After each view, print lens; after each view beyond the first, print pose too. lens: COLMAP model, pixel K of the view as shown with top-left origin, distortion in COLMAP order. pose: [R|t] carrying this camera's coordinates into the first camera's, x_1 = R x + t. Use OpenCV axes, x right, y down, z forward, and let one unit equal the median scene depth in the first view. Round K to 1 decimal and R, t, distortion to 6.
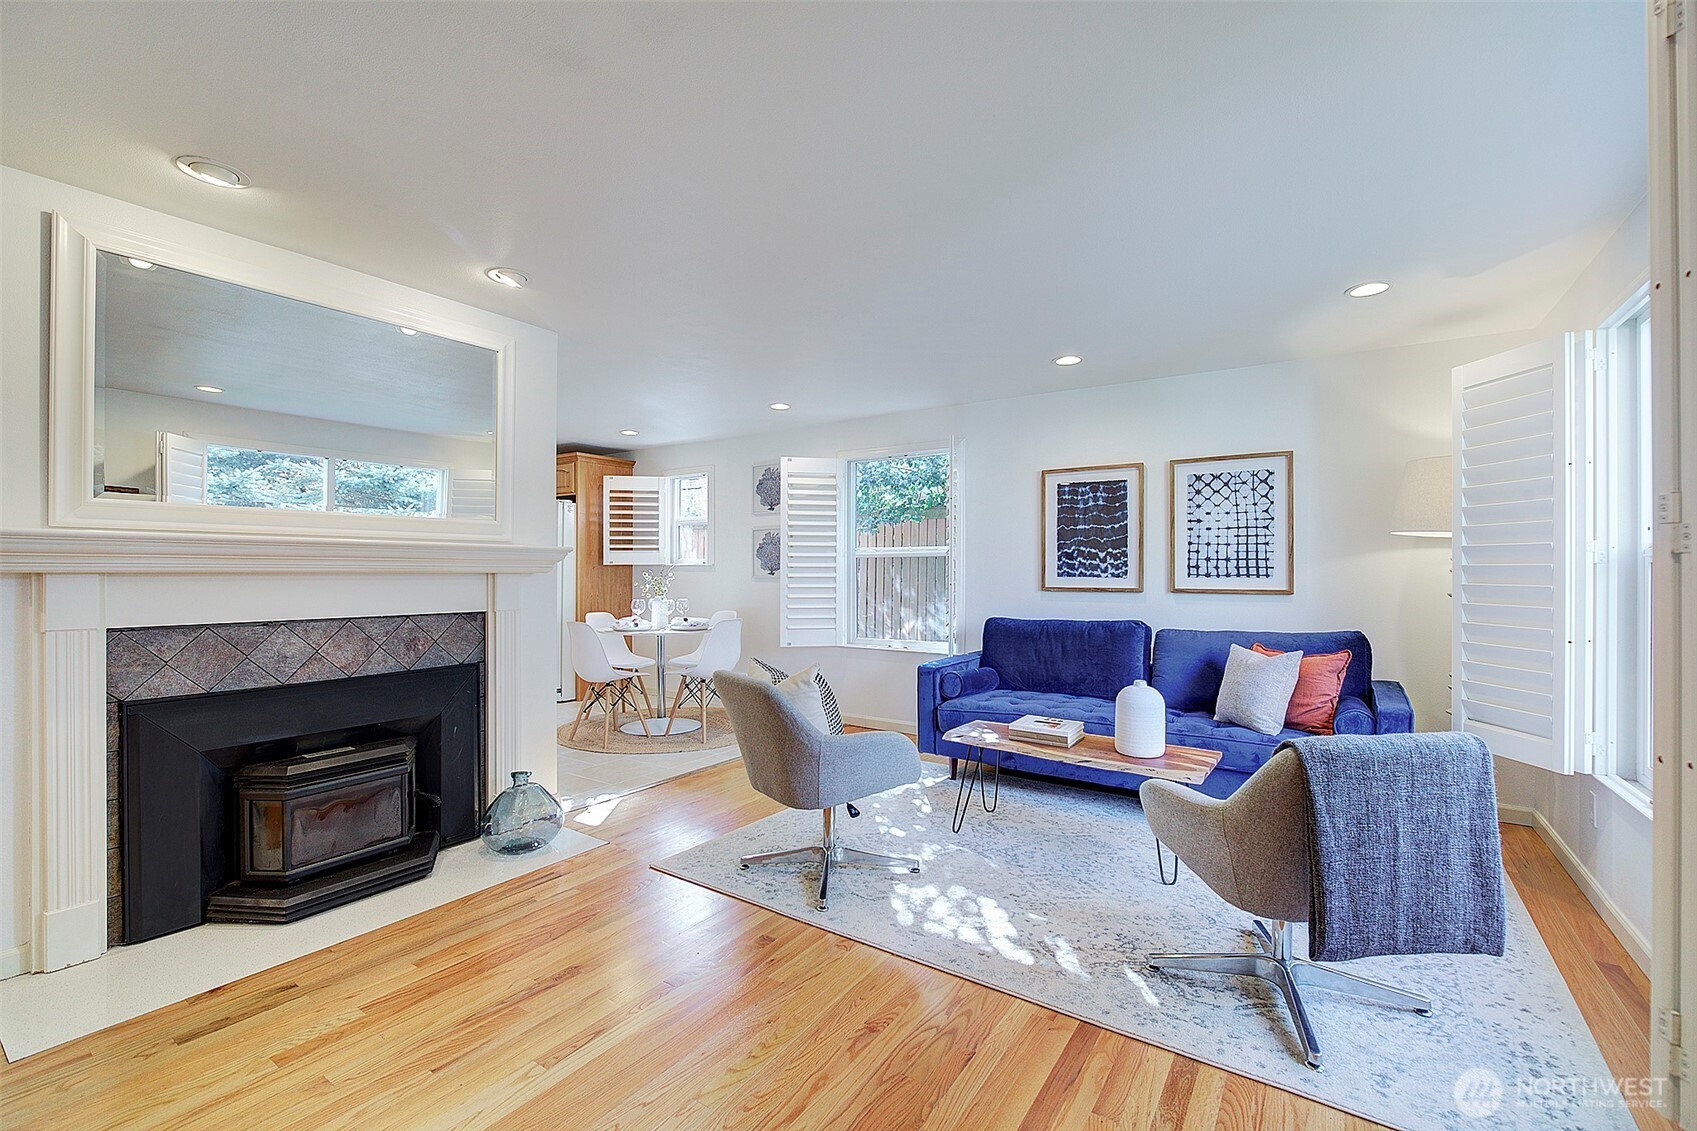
lens RADIAL K [[729.0, 0, 851.9], [0, 729.0, 566.6], [0, 0, 1]] dist [-0.014745, 0.002699]
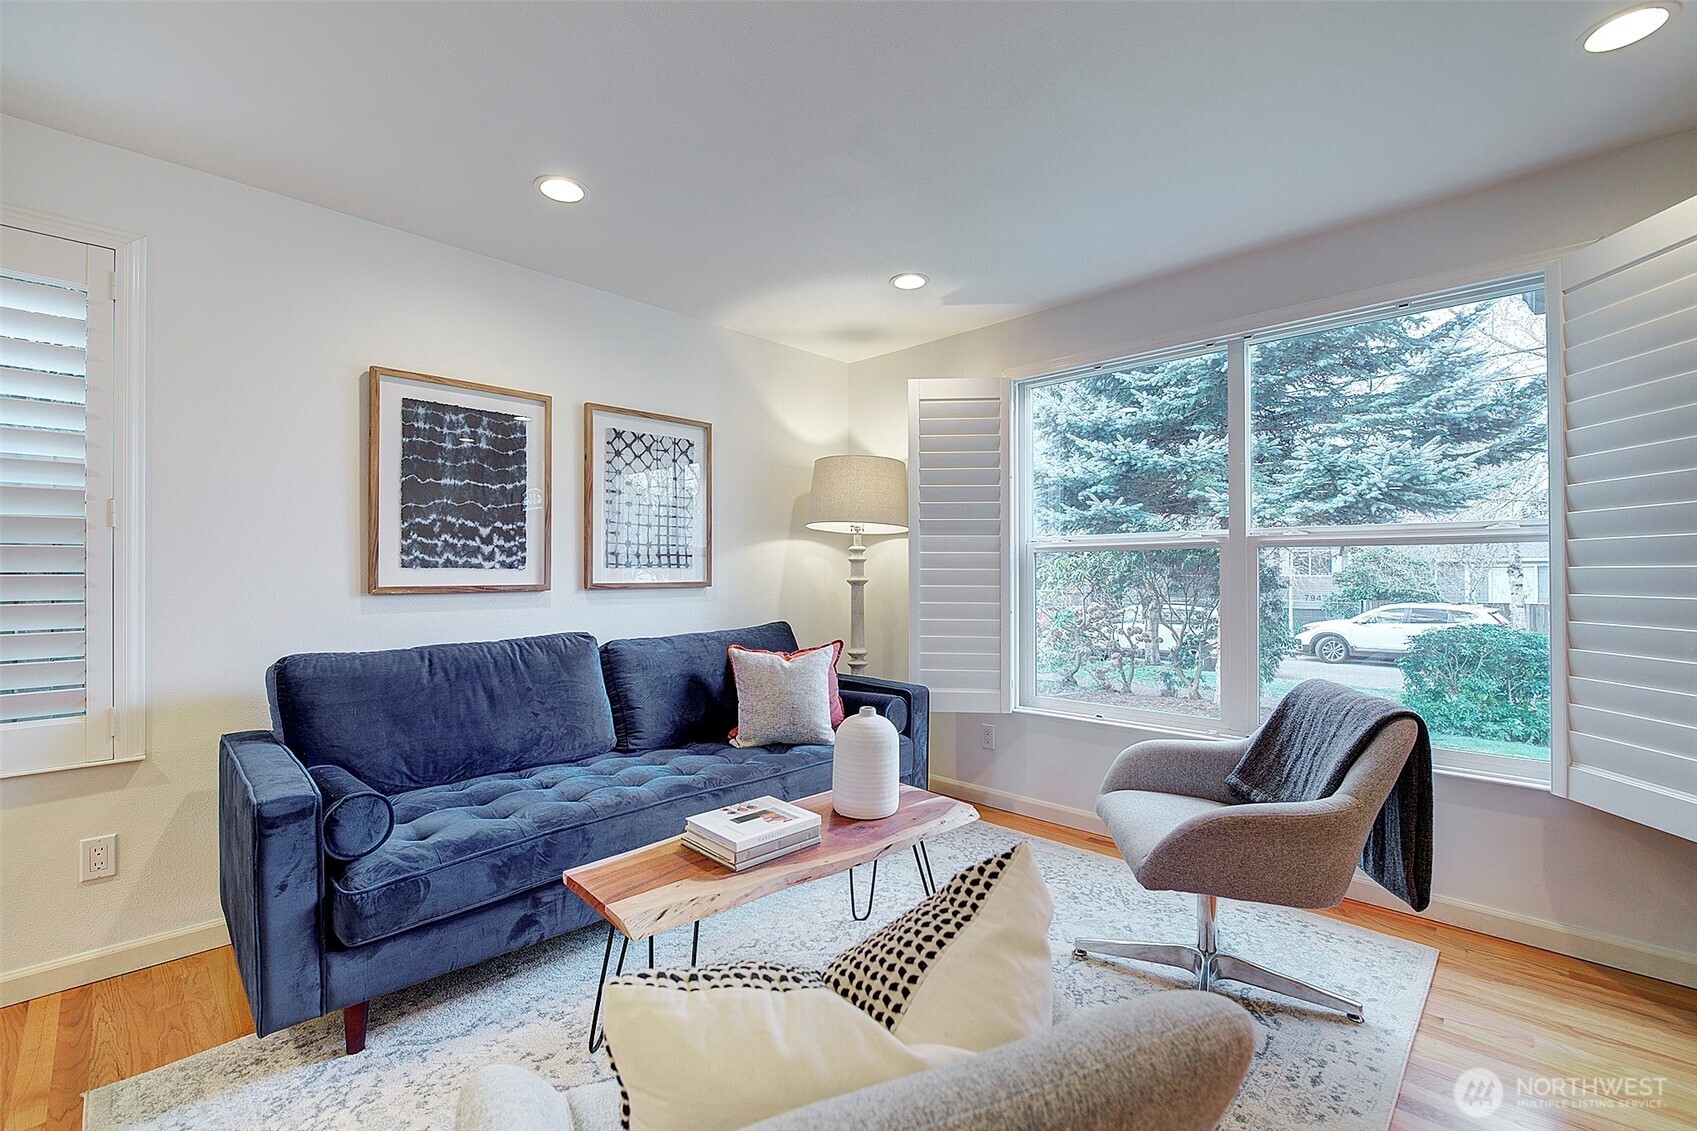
lens RADIAL K [[729.0, 0, 860.5], [0, 729.0, 566.0], [0, 0, 1]] dist [-0.014745, 0.002699]
pose [[0.172036, 0.004663, 0.985080, -0.222381], [-0.001870, 0.999989, -0.004407, 0.016331], [-0.985089, -0.001084, 0.172043, 0.645214]]
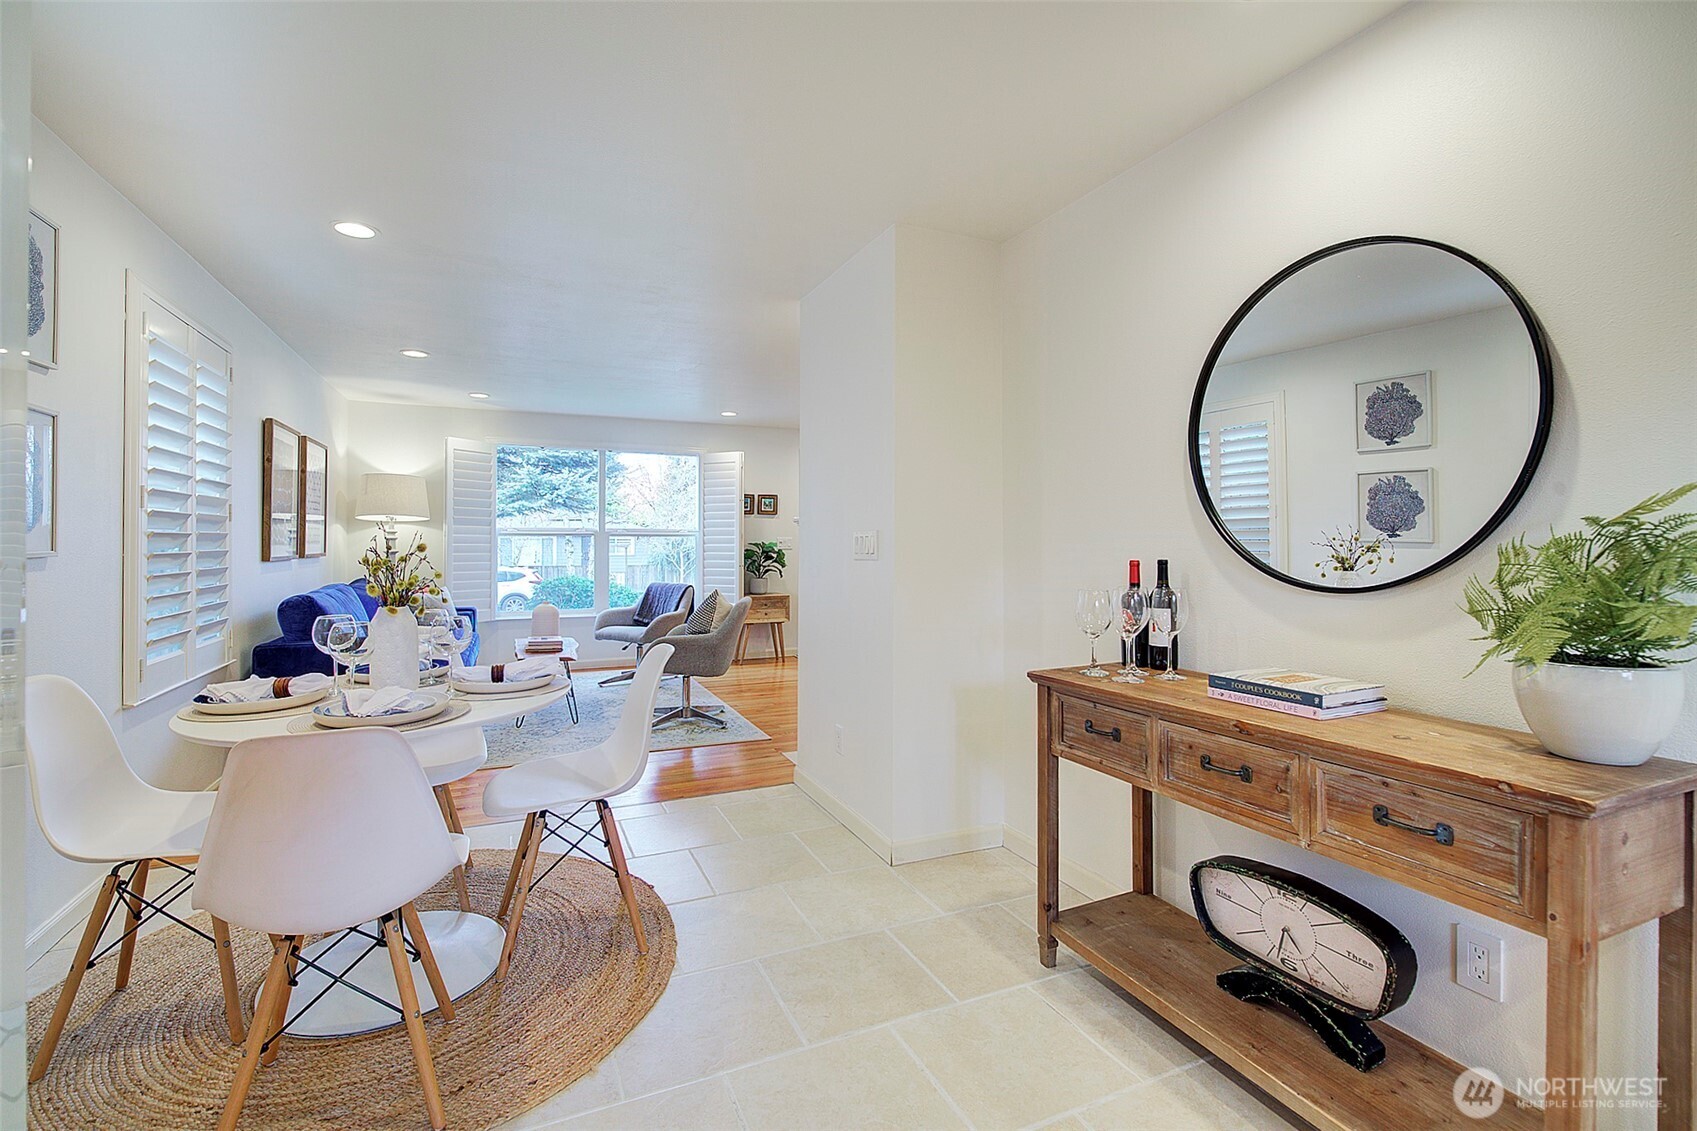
lens RADIAL K [[729.0, 0, 811.4], [0, 729.0, 537.4], [0, 0, 1]] dist [-0.014745, 0.002699]
pose [[-0.834577, 0.000614, 0.550891, -0.813800], [-0.004483, 0.999959, -0.007905, 0.009752], [-0.550873, -0.009067, -0.834540, 1.551906]]
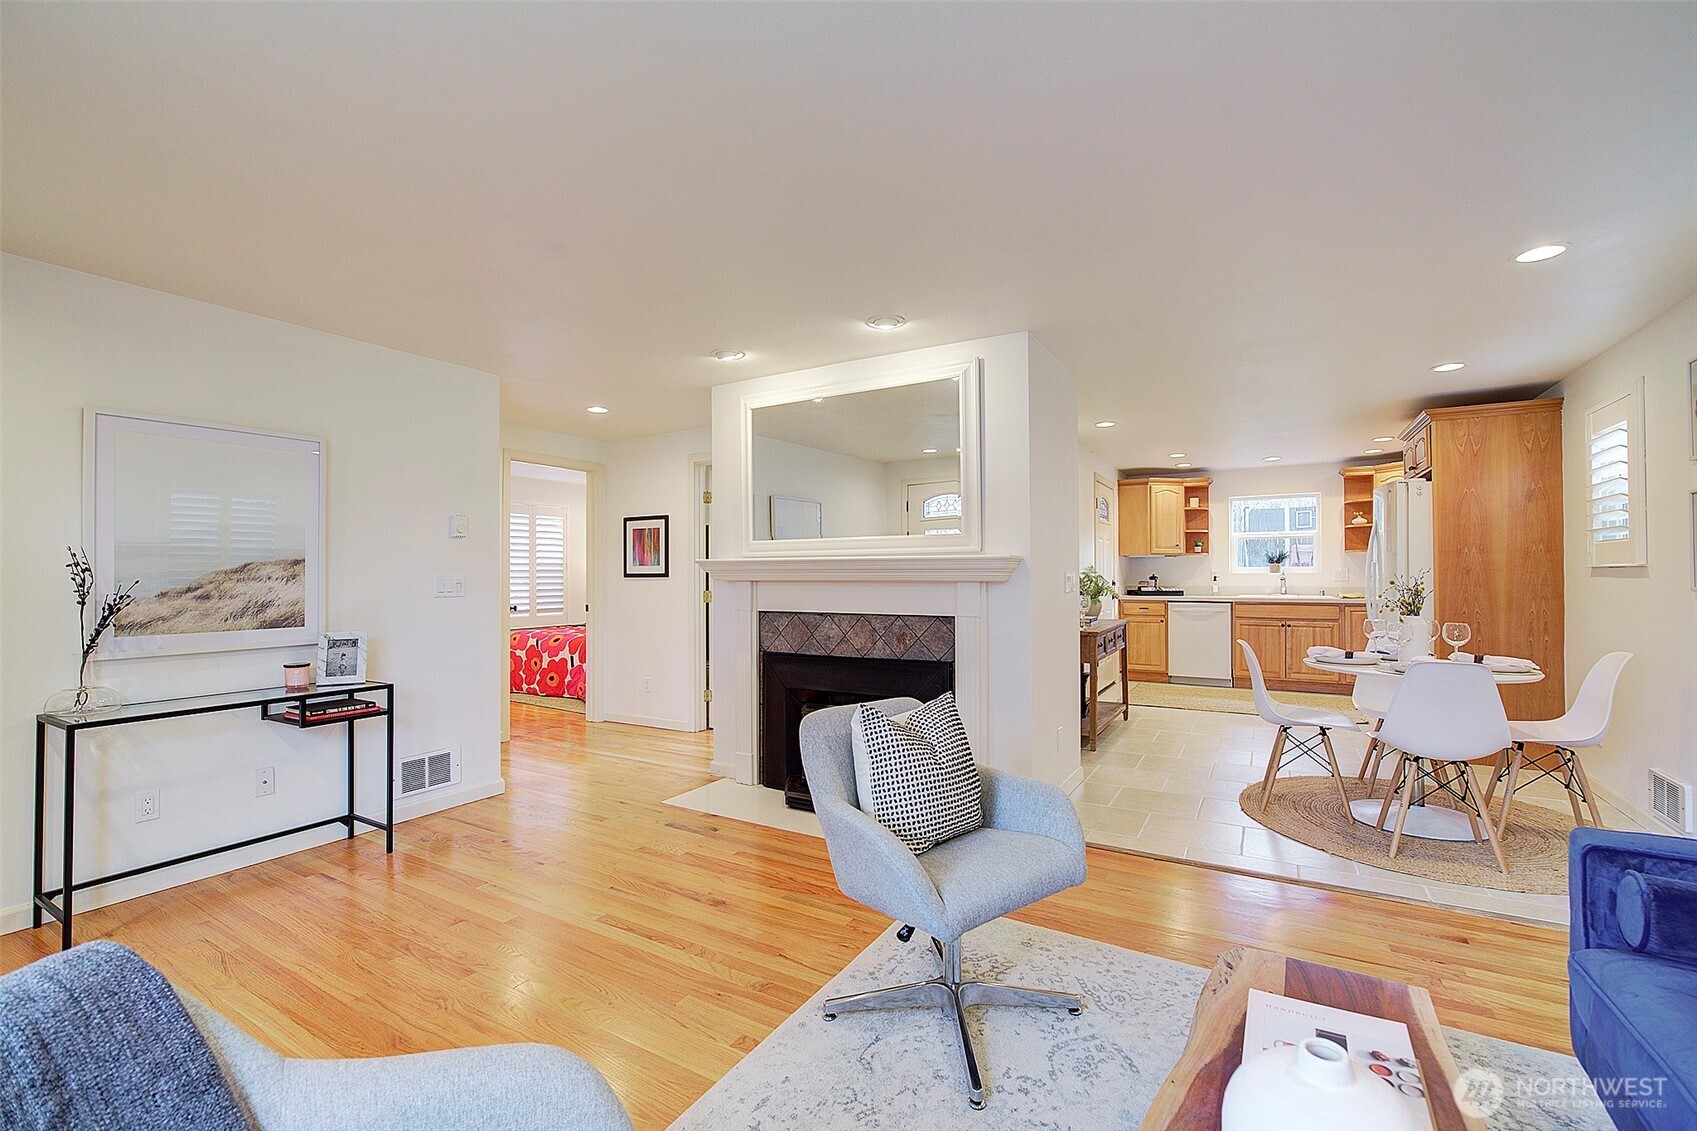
lens RADIAL K [[729.0, 0, 846.2], [0, 729.0, 564.7], [0, 0, 1]] dist [-0.014745, 0.002699]
pose [[0.054129, -0.014363, -0.998431, 0.463180], [0.009256, 0.999861, -0.013882, -0.002149], [0.998491, -0.008490, 0.054255, 0.608443]]
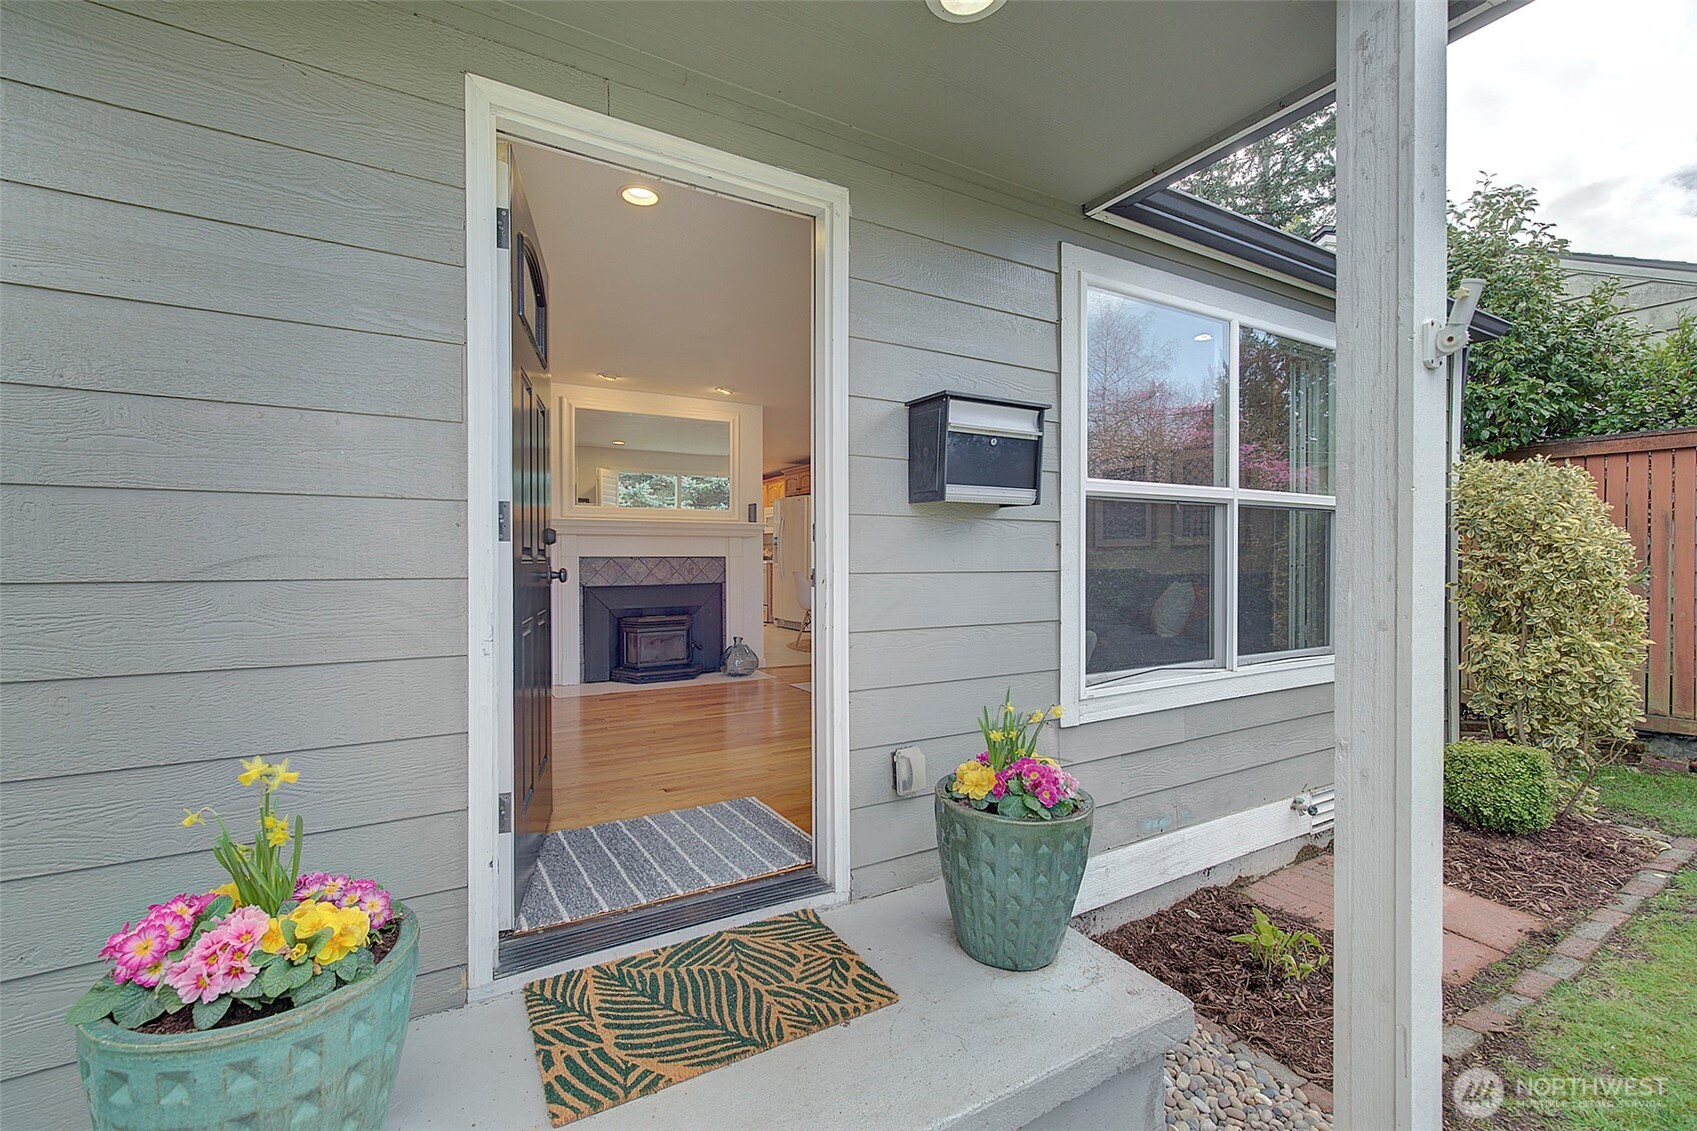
lens RADIAL K [[729.0, 0, 853.4], [0, 729.0, 558.8], [0, 0, 1]] dist [-0.014745, 0.002699]
pose [[0.906902, -0.000951, -0.421341, 0.496747], [0.005110, 0.999949, 0.008742, 0.041706], [0.421311, -0.010081, 0.906860, -0.495234]]
